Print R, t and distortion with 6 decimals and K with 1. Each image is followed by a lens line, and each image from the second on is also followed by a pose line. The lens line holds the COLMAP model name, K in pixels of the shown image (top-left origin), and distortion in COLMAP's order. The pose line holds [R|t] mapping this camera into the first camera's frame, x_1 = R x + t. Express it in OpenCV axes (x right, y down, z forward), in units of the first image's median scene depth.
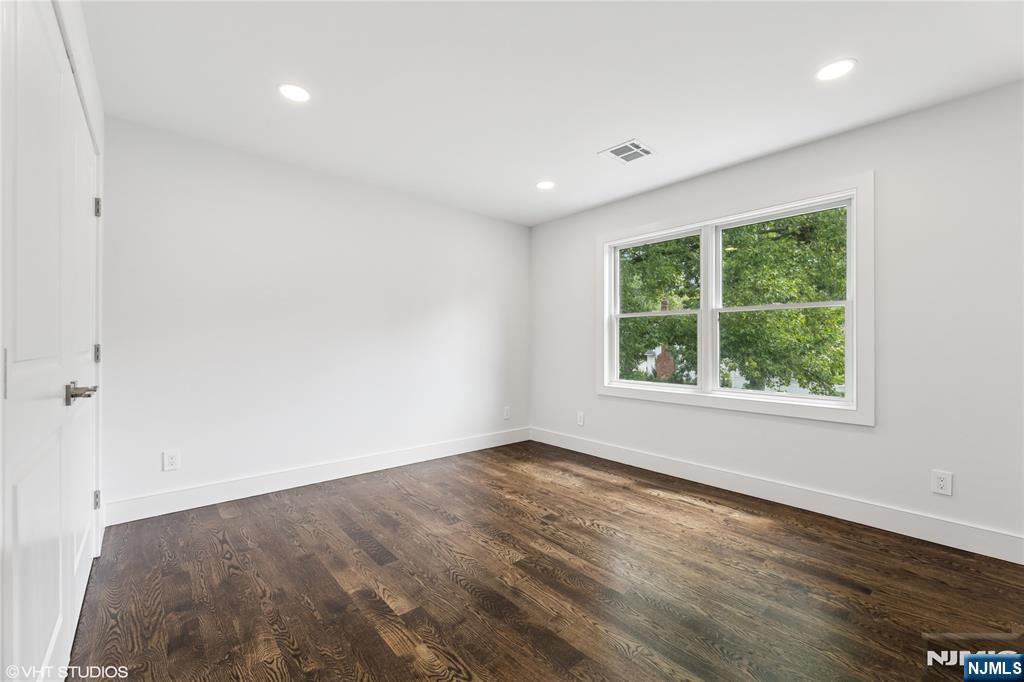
lens RADIAL K [[417.2, 0, 509.8], [0, 417.2, 341.7], [0, 0, 1]] dist [-0.002606, -0.000142]
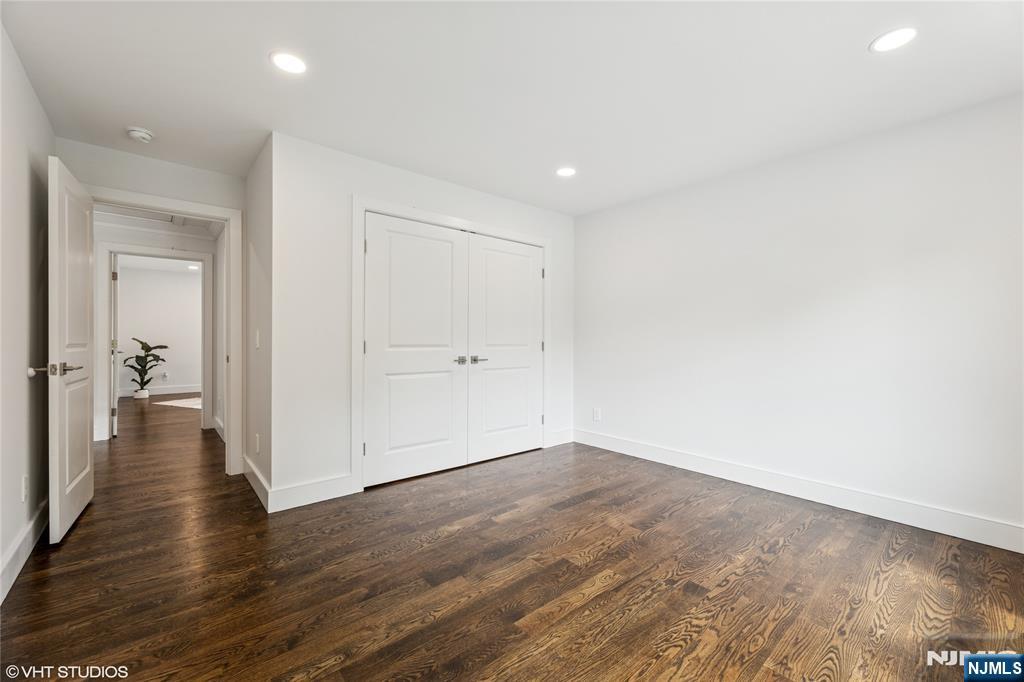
lens RADIAL K [[417.2, 0, 509.8], [0, 417.2, 341.7], [0, 0, 1]] dist [-0.002606, -0.000142]
pose [[-0.016030, -0.000301, -0.999871, 0.784691], [-0.002669, 0.999996, -0.000258, 0.006890], [0.999868, 0.002665, -0.016030, 0.681423]]
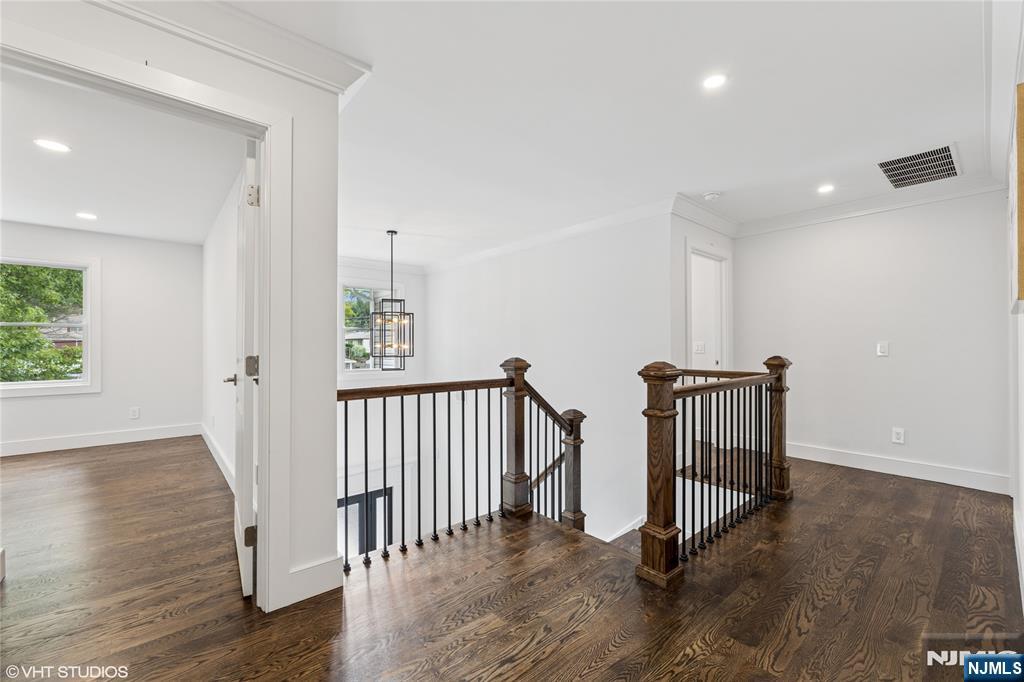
lens RADIAL K [[417.2, 0, 509.8], [0, 417.2, 341.7], [0, 0, 1]] dist [-0.002606, -0.000142]
pose [[0.013934, 0.007206, 0.999877, -1.302189], [-0.001064, 0.999974, -0.007192, -0.019296], [-0.999902, -0.000963, 0.013942, -1.160858]]
